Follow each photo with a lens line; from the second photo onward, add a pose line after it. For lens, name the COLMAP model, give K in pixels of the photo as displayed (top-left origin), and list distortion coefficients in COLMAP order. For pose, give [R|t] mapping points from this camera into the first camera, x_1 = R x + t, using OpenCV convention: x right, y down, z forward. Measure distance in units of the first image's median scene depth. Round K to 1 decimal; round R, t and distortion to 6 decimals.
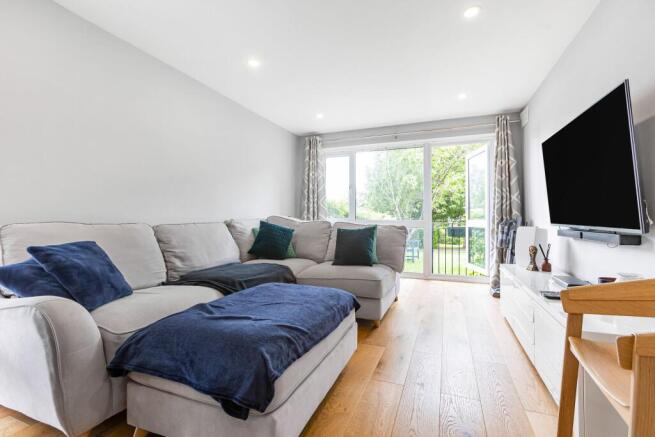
lens RADIAL K [[294.7, 0, 339.3], [0, 294.7, 220.8], [0, 0, 1]] dist [-0.000184, 0.000570]
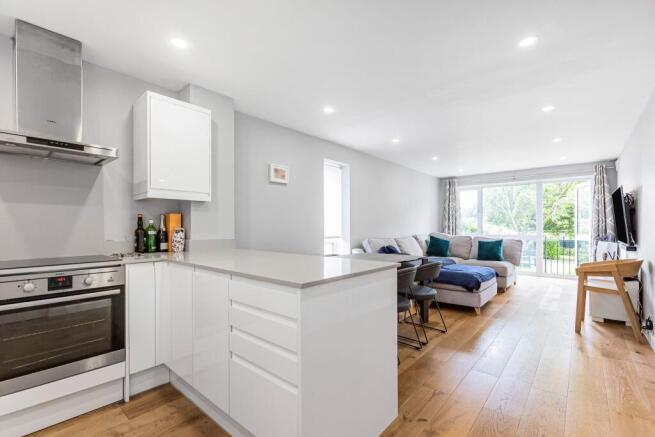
lens RADIAL K [[293.4, 0, 337.8], [0, 293.4, 230.4], [0, 0, 1]] dist [0.001776, 0.000384]
pose [[0.942238, 0.002821, -0.334931, -0.192604], [-0.001581, 0.999991, 0.003973, -0.038780], [0.334939, -0.003214, 0.942234, -0.879520]]
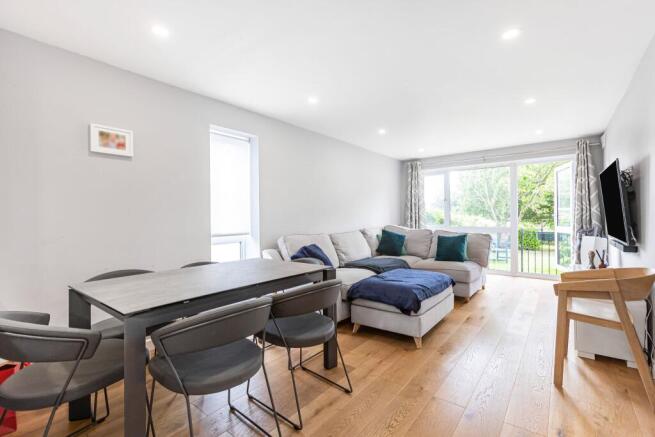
lens RADIAL K [[294.7, 0, 339.3], [0, 294.7, 220.8], [0, 0, 1]] dist [-0.000184, 0.000570]
pose [[0.956531, -0.006032, -0.291569, -0.041089], [0.007428, 0.999966, 0.003683, -0.049502], [0.291537, -0.005689, 0.956543, -0.464983]]
